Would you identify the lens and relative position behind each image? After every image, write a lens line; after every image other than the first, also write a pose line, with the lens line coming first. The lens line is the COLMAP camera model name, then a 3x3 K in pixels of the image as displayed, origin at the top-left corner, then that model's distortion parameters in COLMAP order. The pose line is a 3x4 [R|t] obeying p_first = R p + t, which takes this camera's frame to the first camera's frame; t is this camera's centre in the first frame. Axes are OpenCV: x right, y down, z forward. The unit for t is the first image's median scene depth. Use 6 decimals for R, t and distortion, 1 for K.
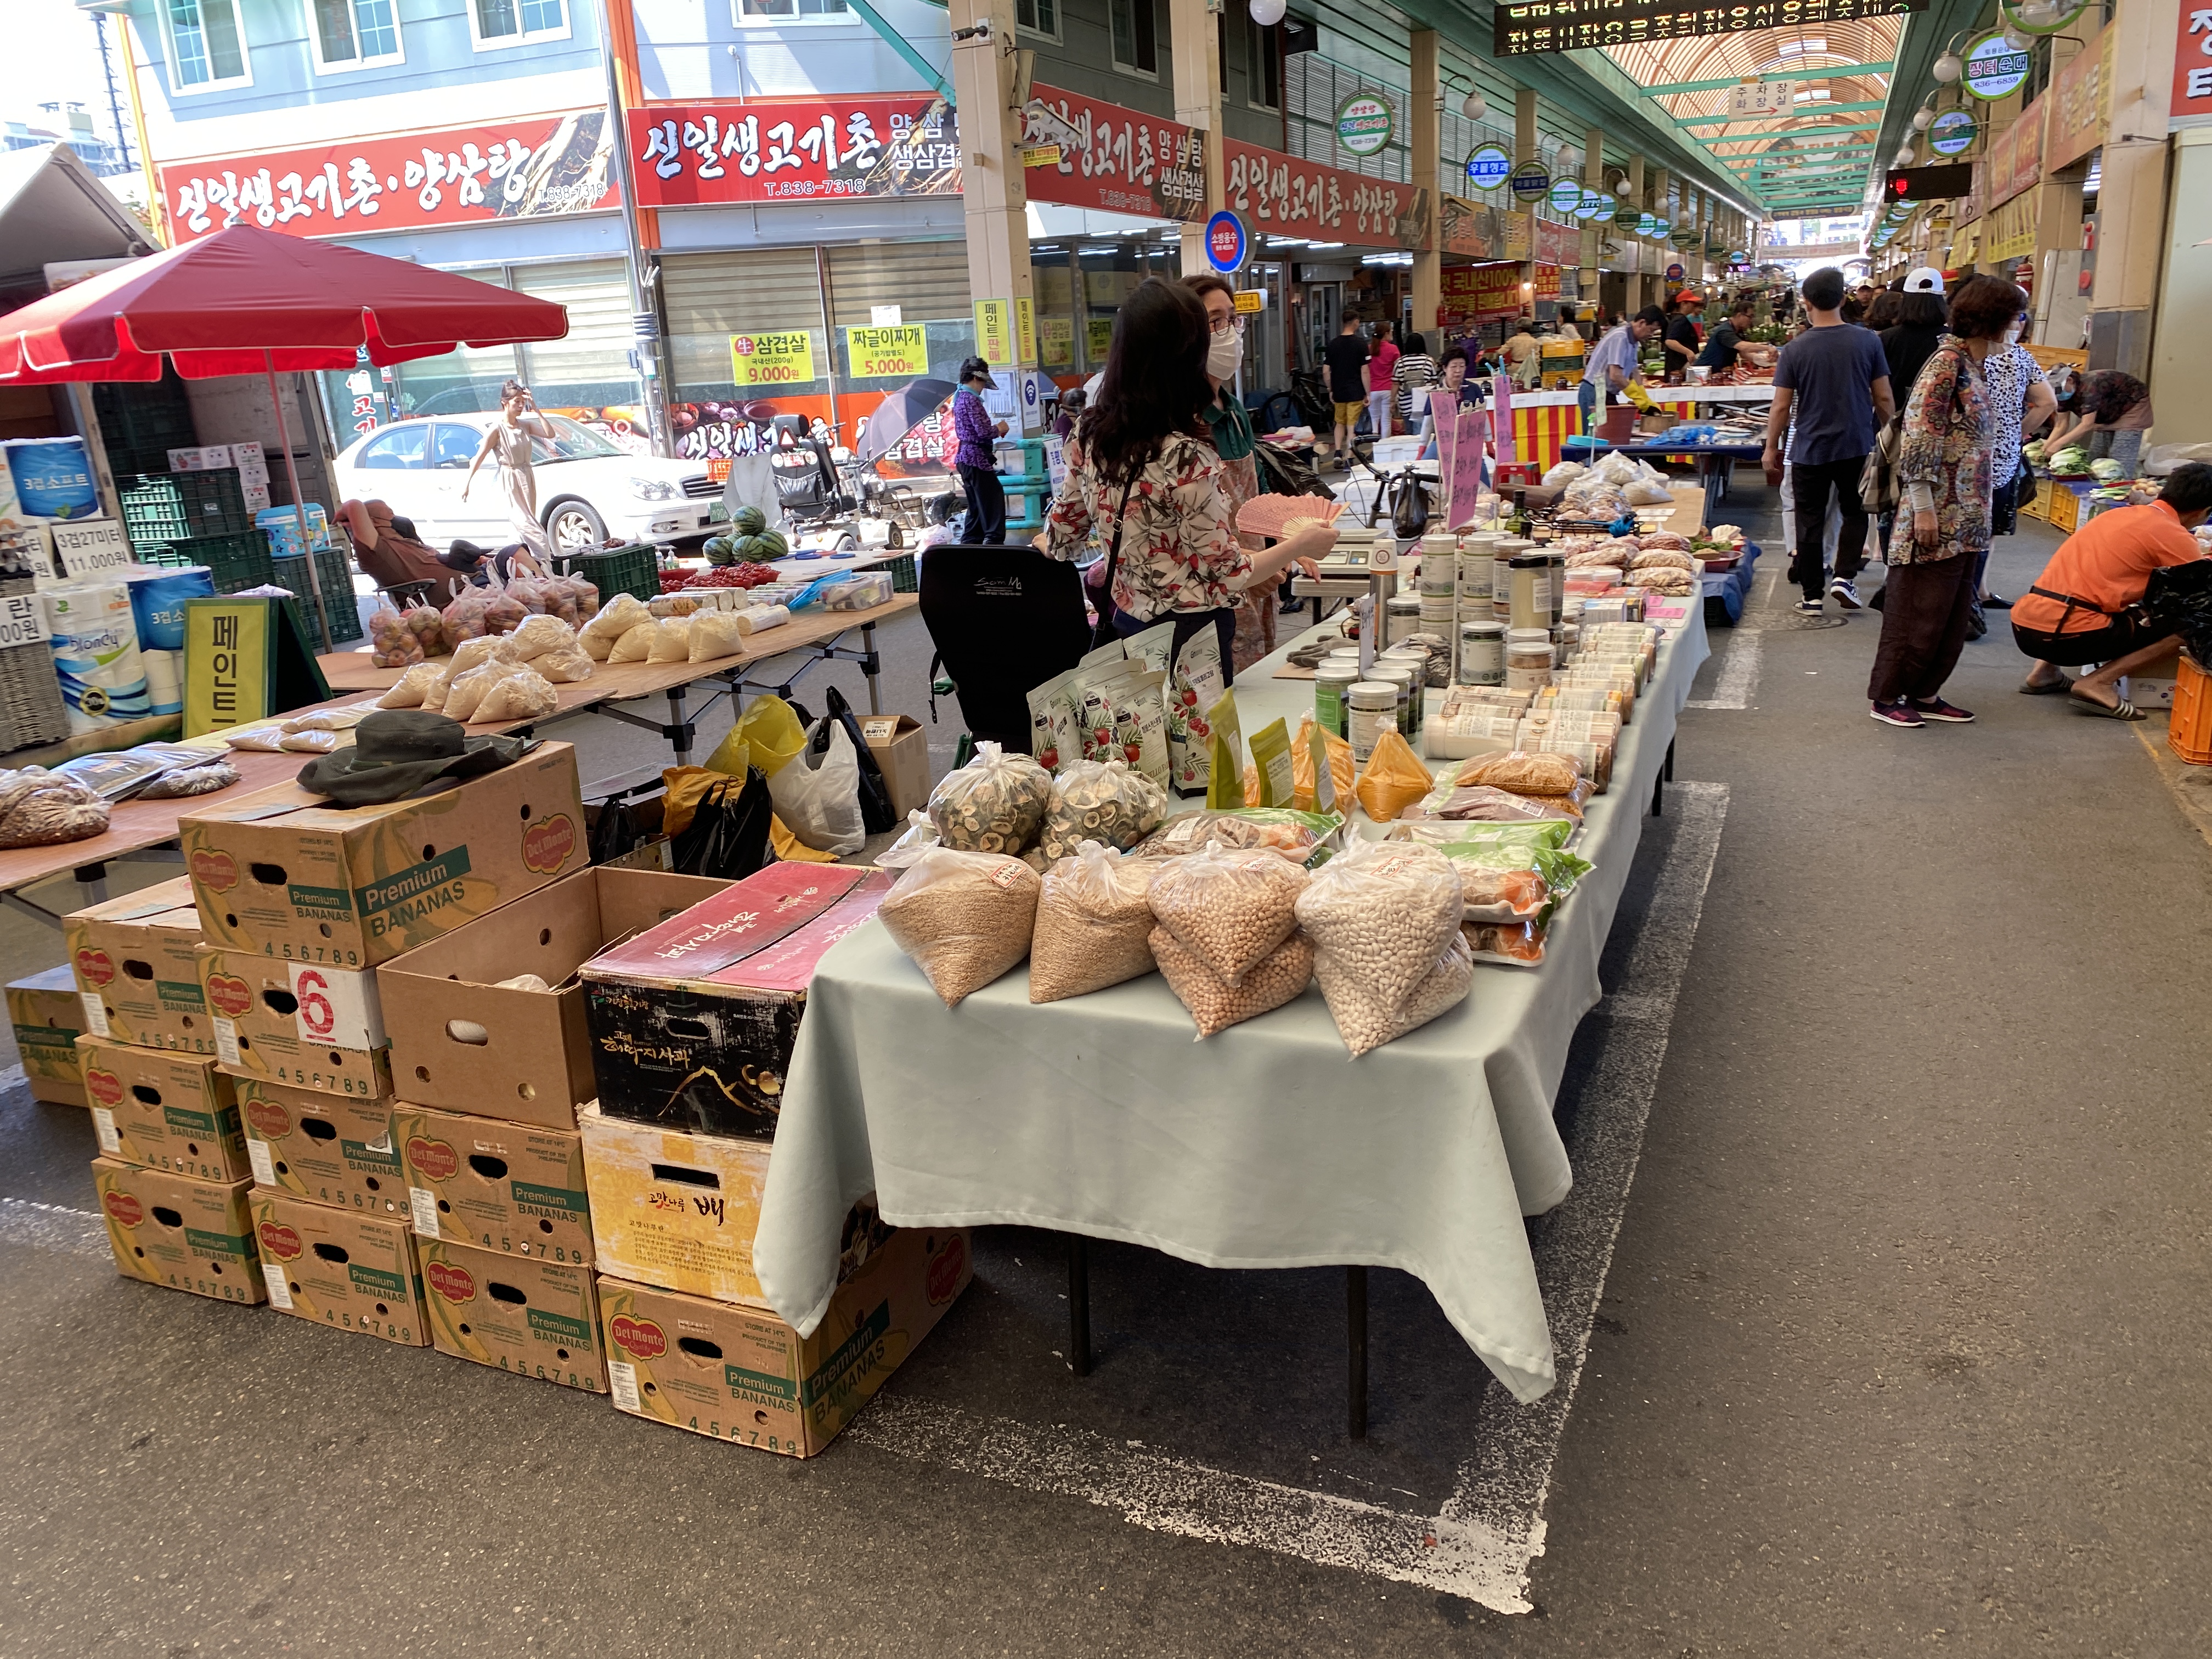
lens RADIAL K [[1708.0, 0, 1141.6], [0, 1708.0, 827.5], [0, 0, 1]] dist [-0.002102, -0.002242]
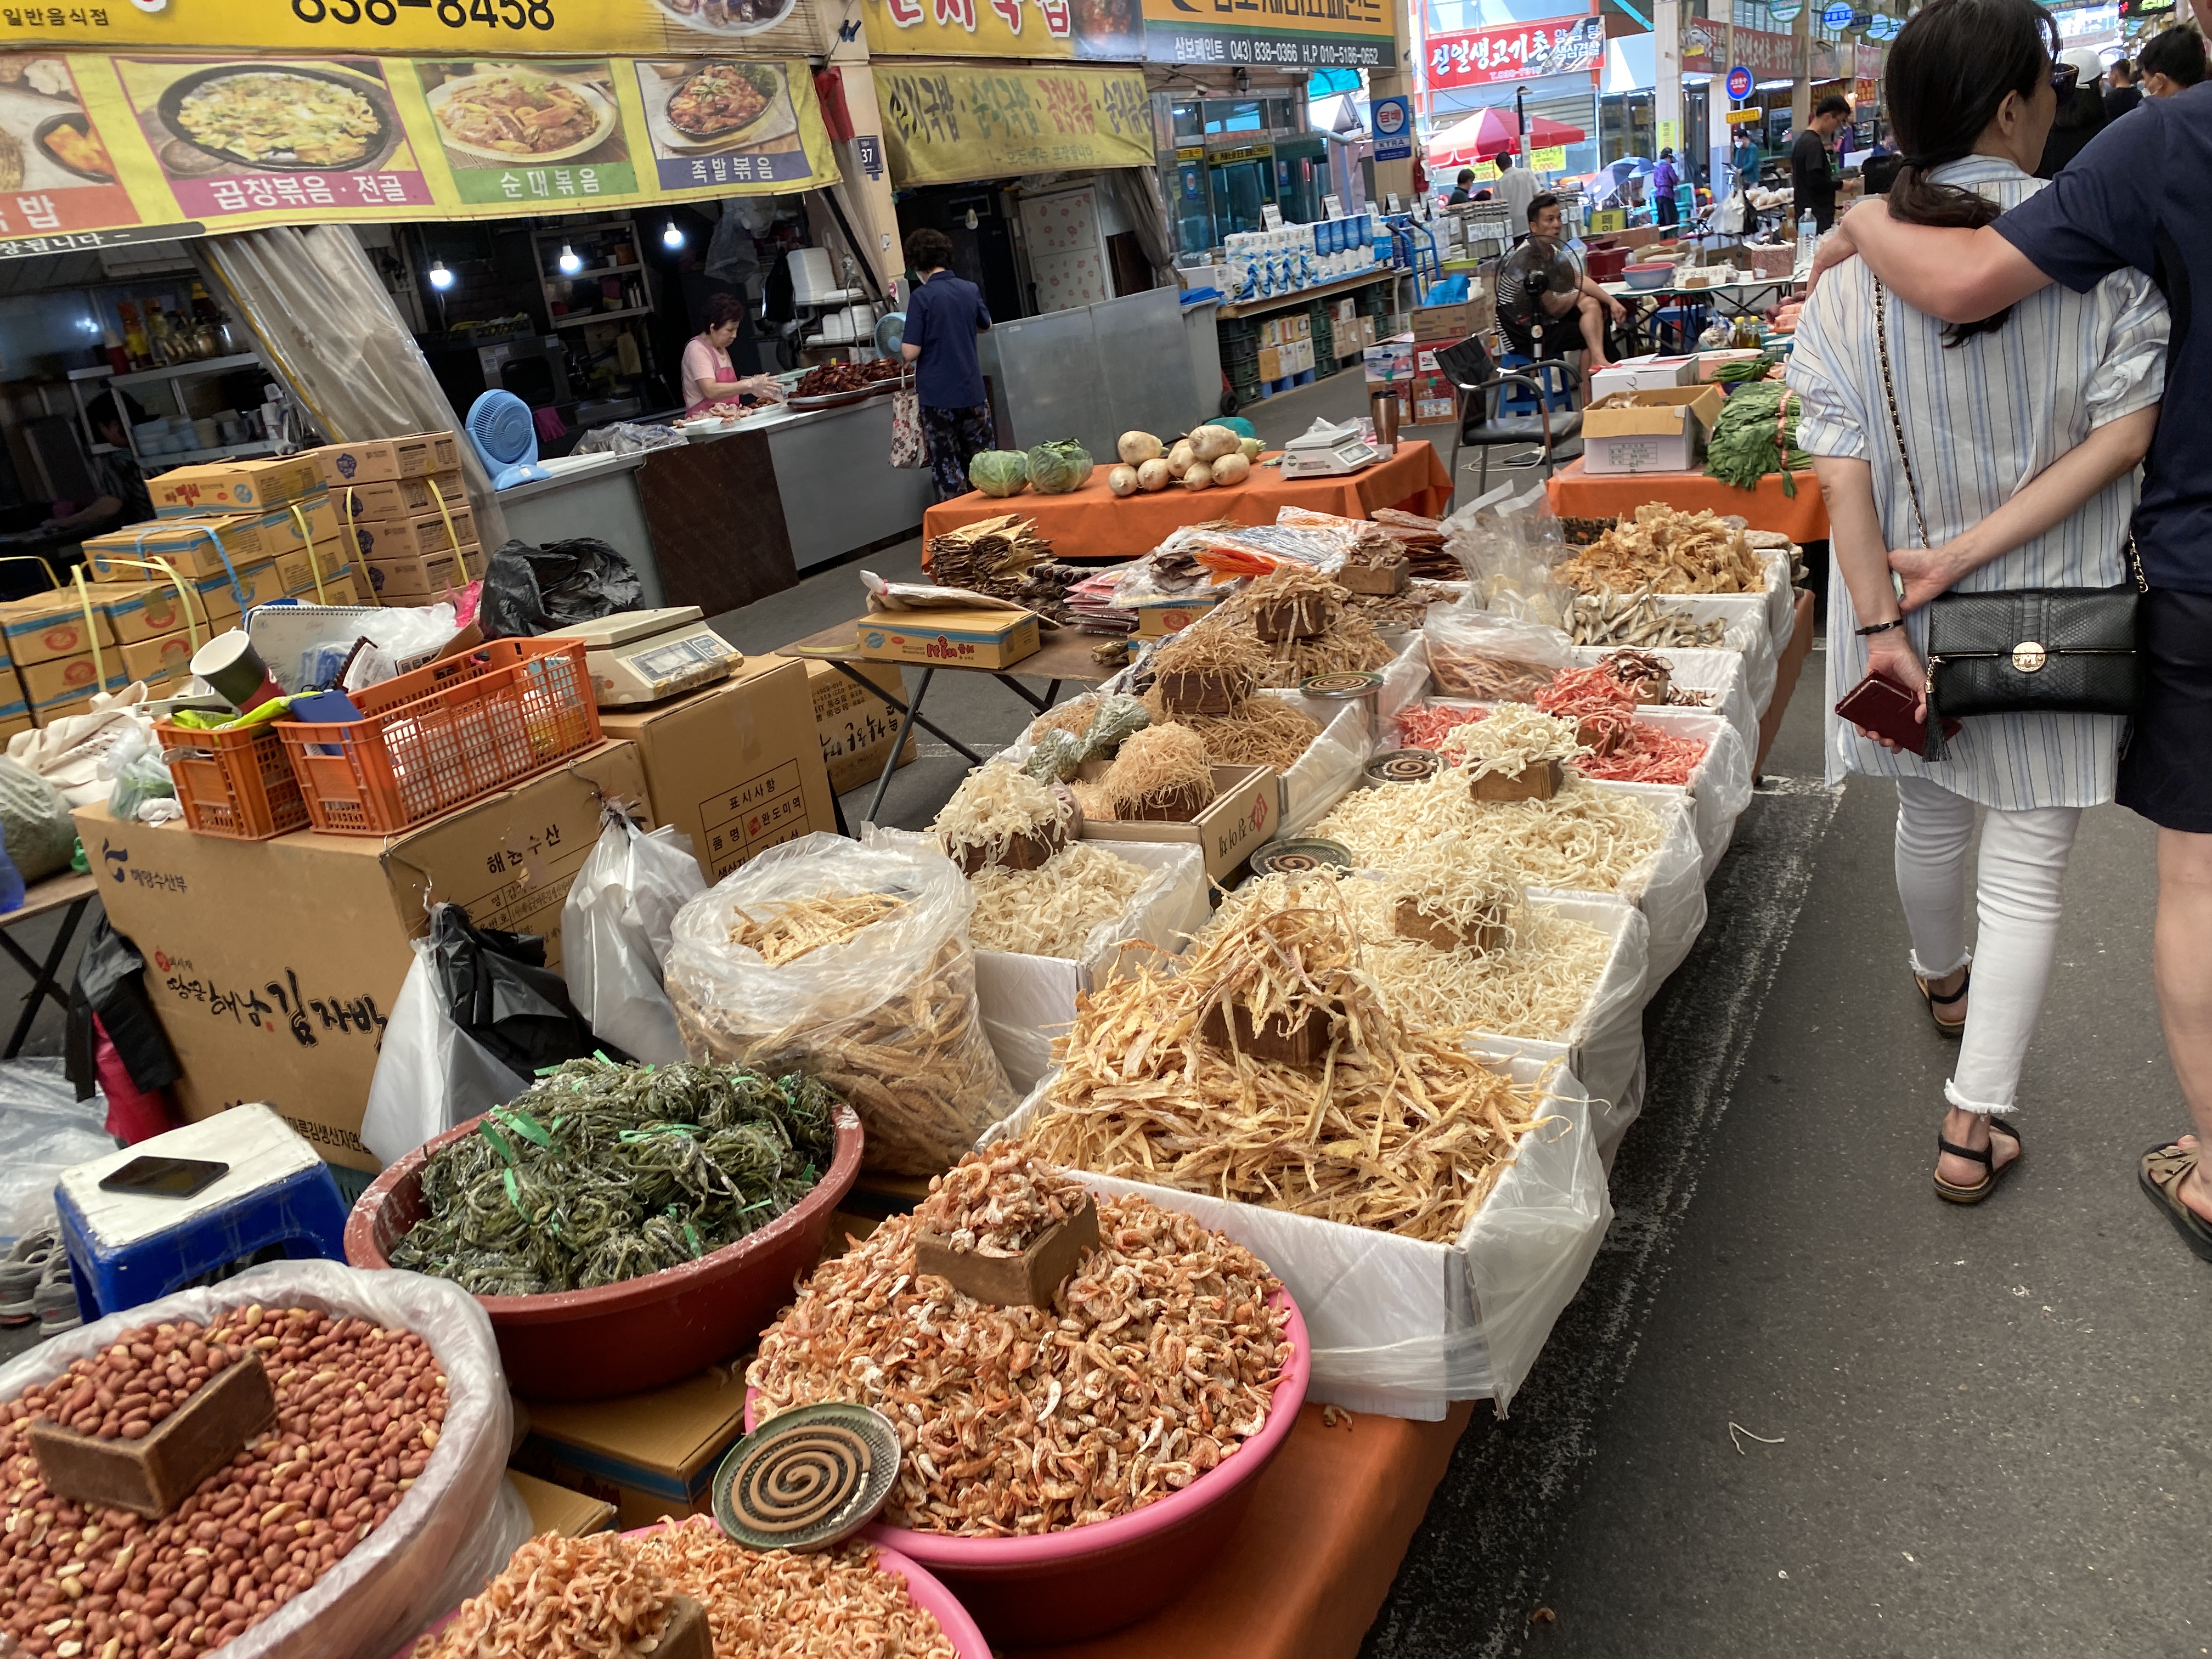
lens RADIAL K [[1717.7, 0, 1098.5], [0, 1717.7, 827.6], [0, 0, 1]] dist [-0.000284, 0.002330]
pose [[0.989991, -0.027565, -0.138415, -0.213838], [0.037328, 0.996956, 0.068443, 0.165756], [0.136108, -0.072925, 0.988006, -0.533778]]
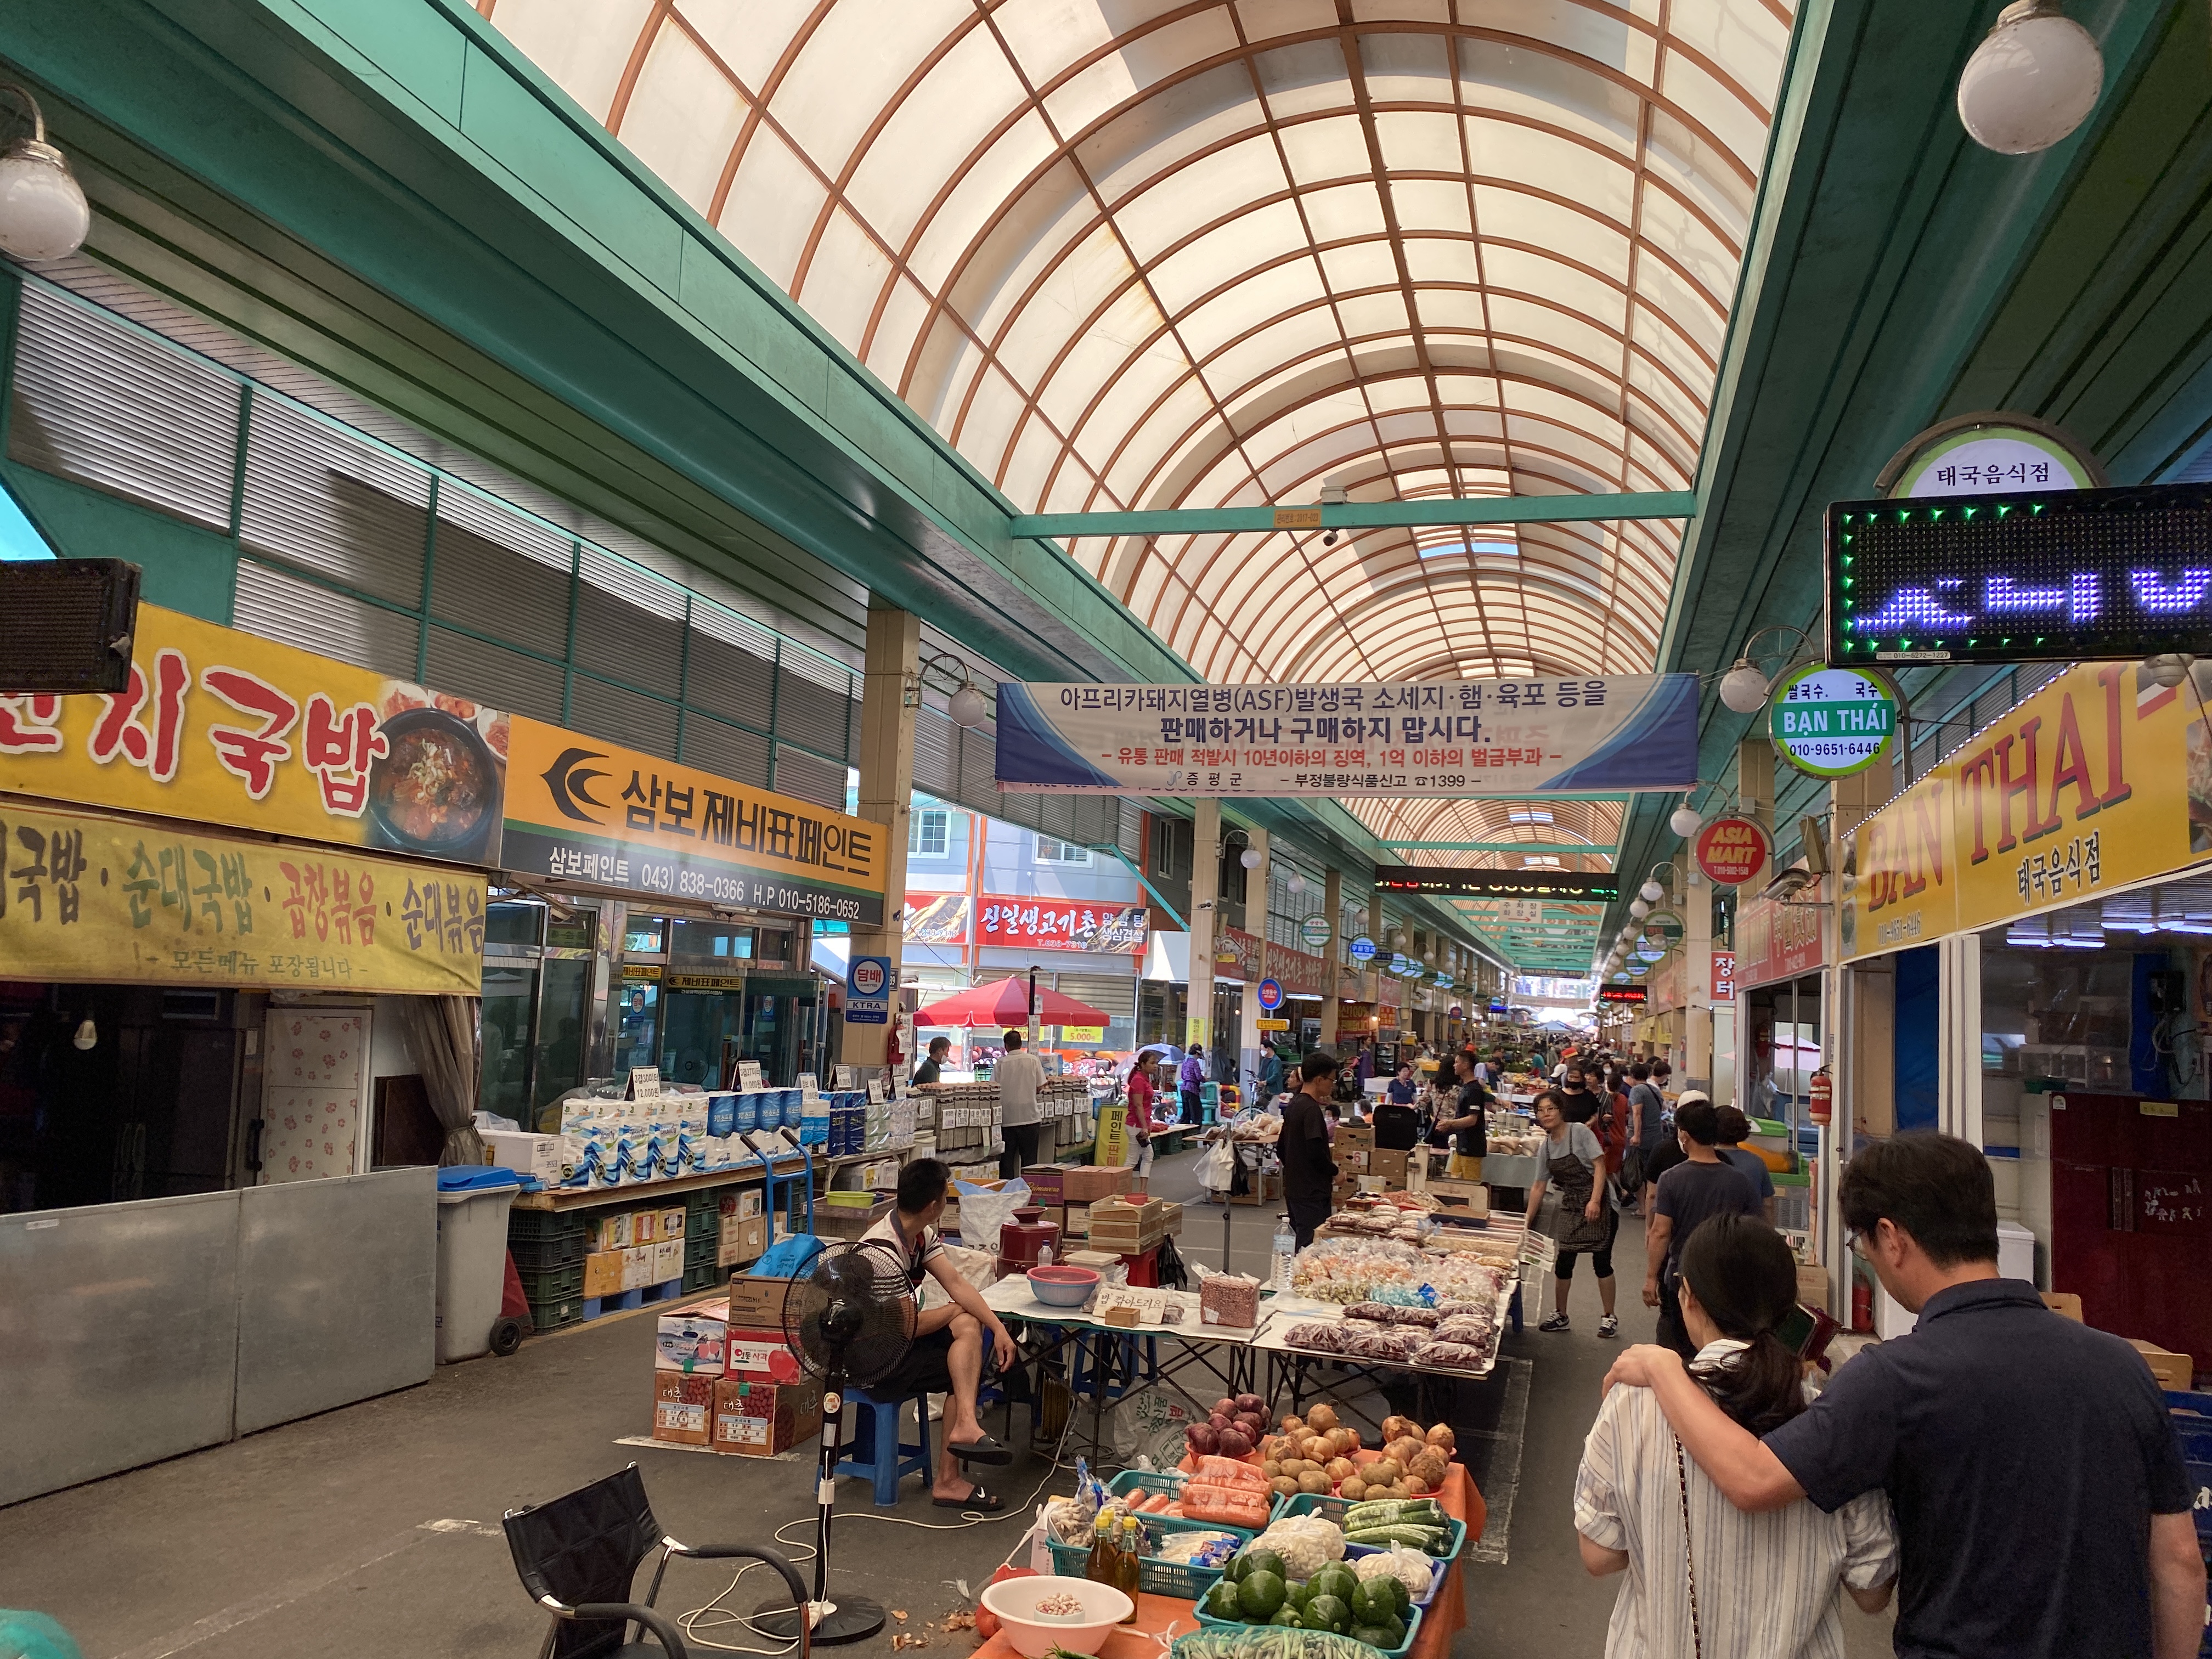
lens RADIAL K [[1717.7, 0, 1098.5], [0, 1717.7, 827.6], [0, 0, 1]] dist [-0.000284, 0.002330]
pose [[0.988971, 0.115416, 0.092822, -0.179609], [-0.072017, 0.922359, -0.379561, 0.121787], [-0.129423, 0.368690, 0.920498, -0.432067]]
